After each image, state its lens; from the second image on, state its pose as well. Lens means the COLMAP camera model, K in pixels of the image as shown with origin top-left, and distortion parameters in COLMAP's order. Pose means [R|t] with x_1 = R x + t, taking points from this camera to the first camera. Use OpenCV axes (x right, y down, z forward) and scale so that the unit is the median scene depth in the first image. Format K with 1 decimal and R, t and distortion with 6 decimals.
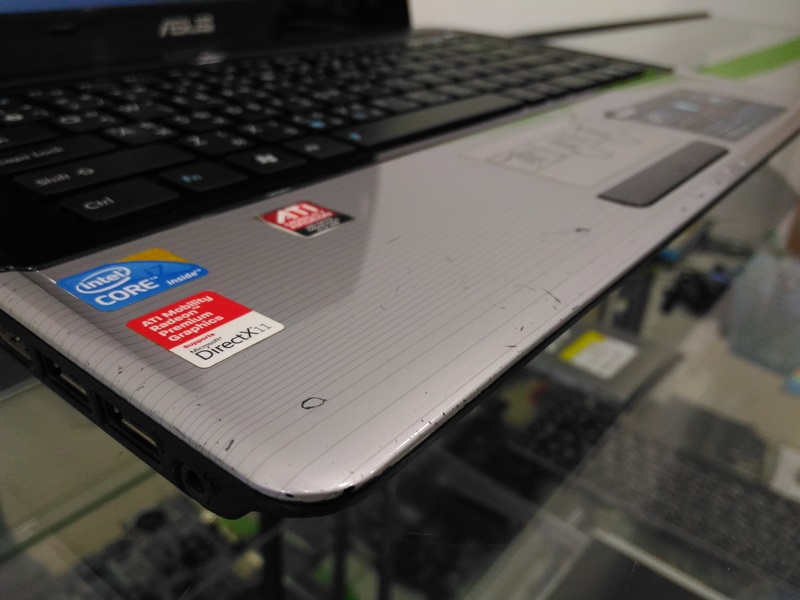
lens RADIAL K [[729.7, 0, 400.0], [0, 729.7, 300.0], [0, 0, 1]] dist [0.134398, -0.453907]
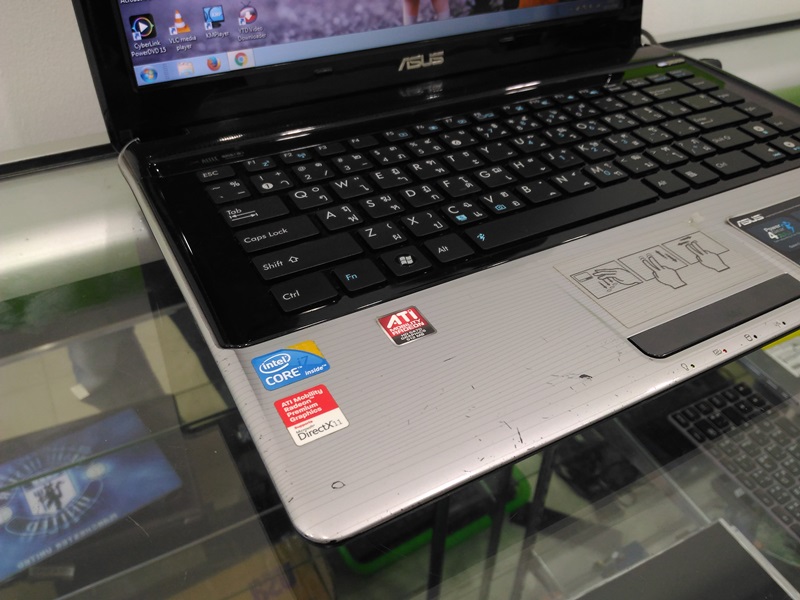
lens RADIAL K [[729.7, 0, 400.0], [0, 729.7, 300.0], [0, 0, 1]] dist [0.134398, -0.453907]
pose [[0.908914, 0.241689, -0.339797, 0.468801], [-0.157152, 0.953351, 0.257732, -0.697628], [0.386236, -0.180856, 0.904496, -0.516420]]
